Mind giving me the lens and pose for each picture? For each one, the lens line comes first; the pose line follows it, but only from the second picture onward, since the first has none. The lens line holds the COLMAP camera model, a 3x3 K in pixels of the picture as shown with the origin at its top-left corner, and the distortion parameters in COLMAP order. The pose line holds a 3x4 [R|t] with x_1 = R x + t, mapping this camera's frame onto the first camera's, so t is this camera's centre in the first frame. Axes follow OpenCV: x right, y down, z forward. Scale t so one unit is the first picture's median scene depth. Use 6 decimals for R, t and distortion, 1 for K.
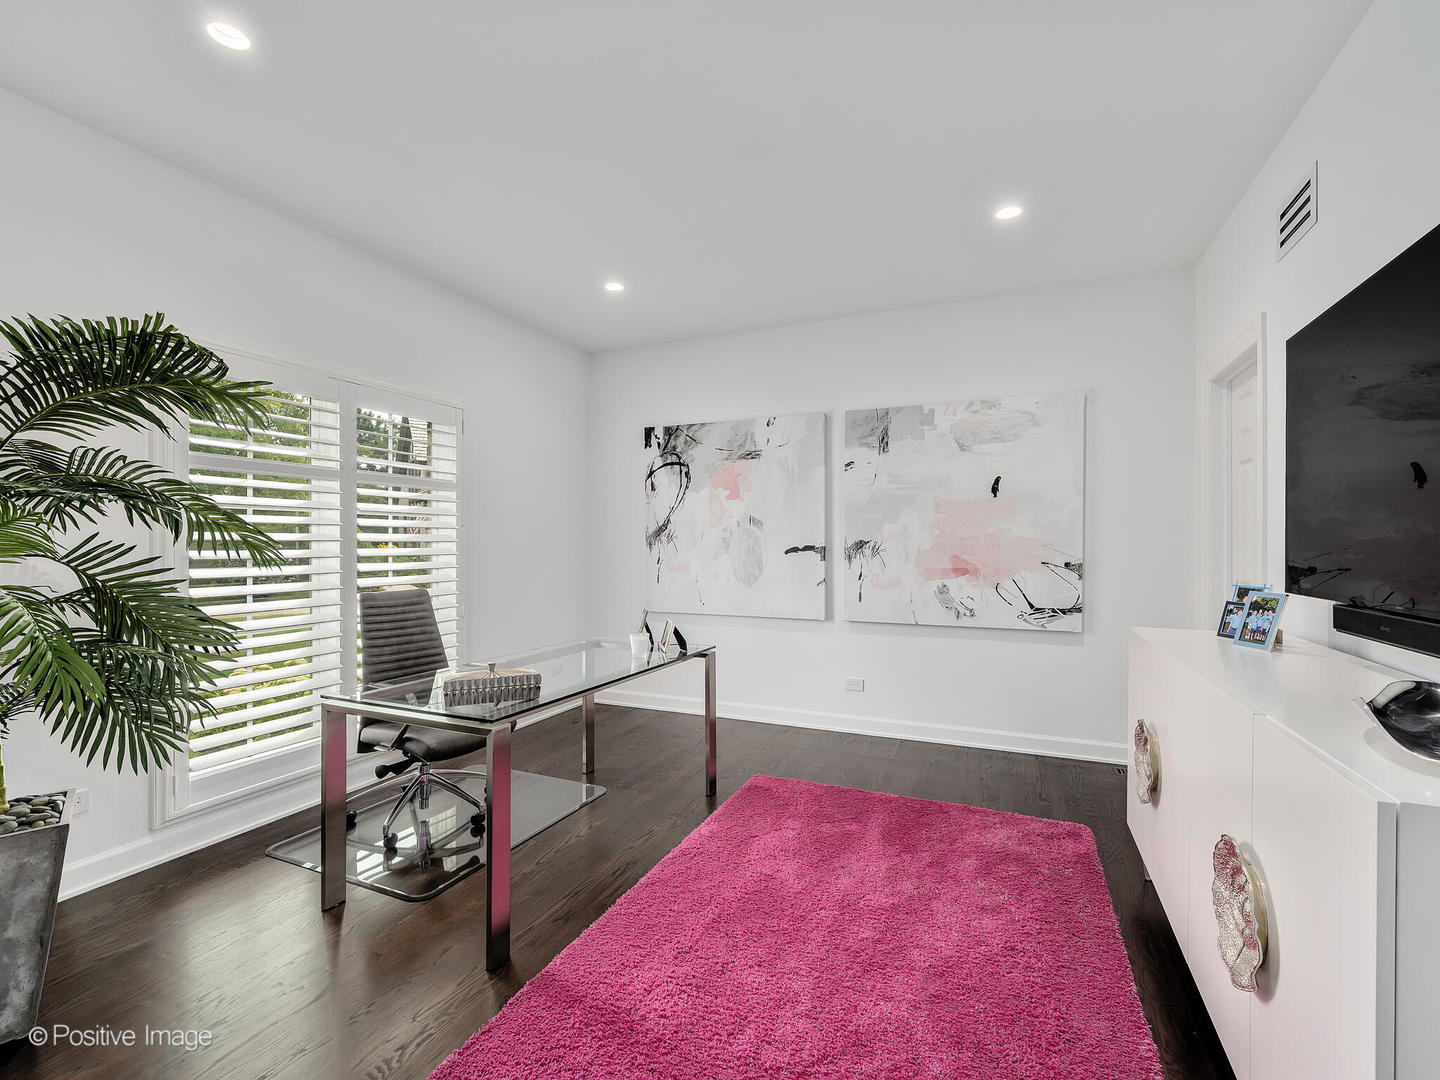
lens RADIAL K [[639.9, 0, 734.9], [0, 639.9, 544.5], [0, 0, 1]] dist [-0.000253, -0.000673]
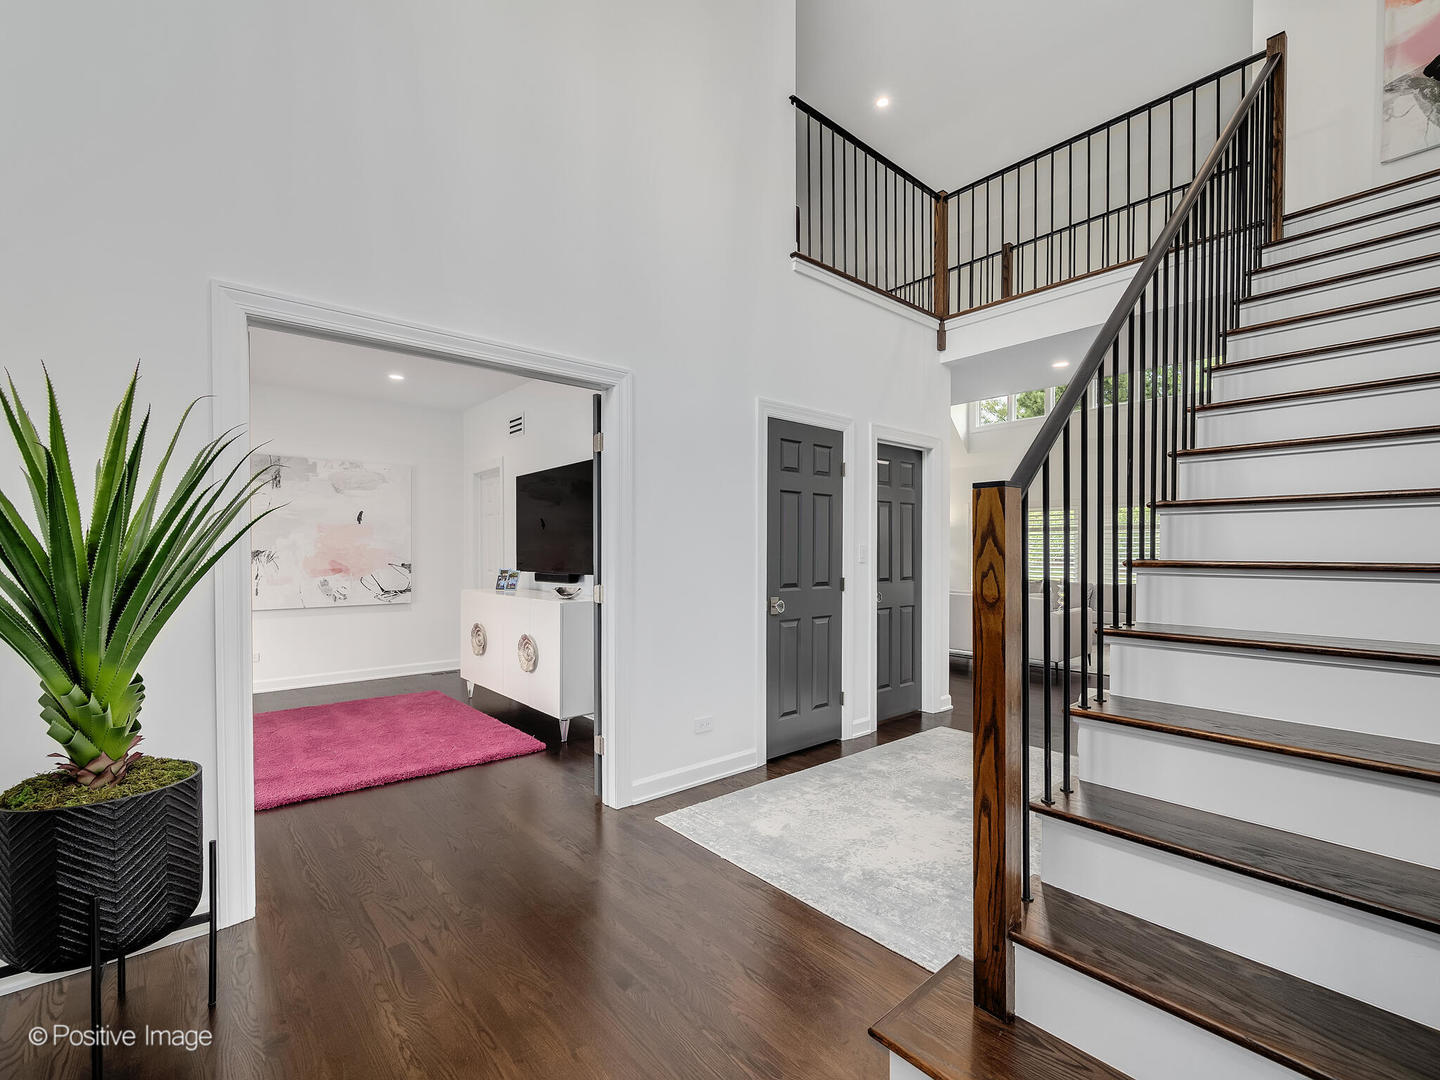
lens RADIAL K [[639.9, 0, 712.4], [0, 639.9, 554.4], [0, 0, 1]] dist [-0.000253, -0.000673]
pose [[0.436560, -0.003405, 0.899669, -0.660313], [-0.000143, 0.999993, 0.003854, -0.003473], [-0.899675, -0.001811, 0.436556, -0.503736]]
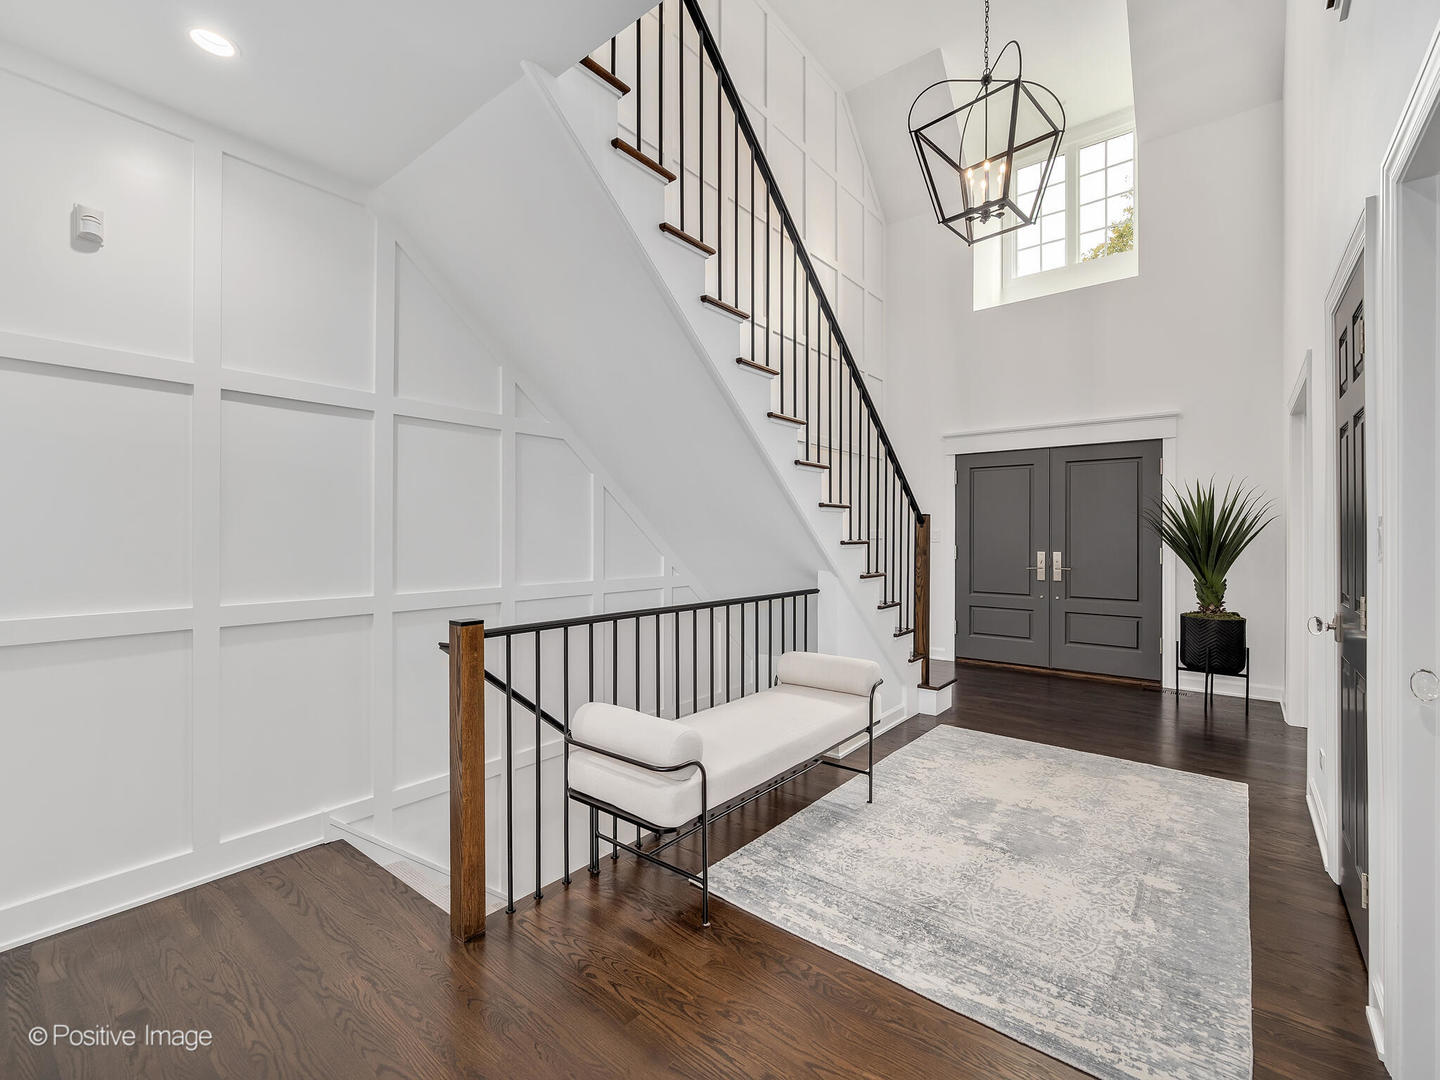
lens RADIAL K [[639.9, 0, 723.7], [0, 639.9, 538.1], [0, 0, 1]] dist [-0.000253, -0.000673]
pose [[-0.246603, 0.009139, -0.969073, 4.507511], [0.001827, 0.999958, 0.008965, -0.005746], [0.969115, 0.000441, -0.246610, -0.658314]]
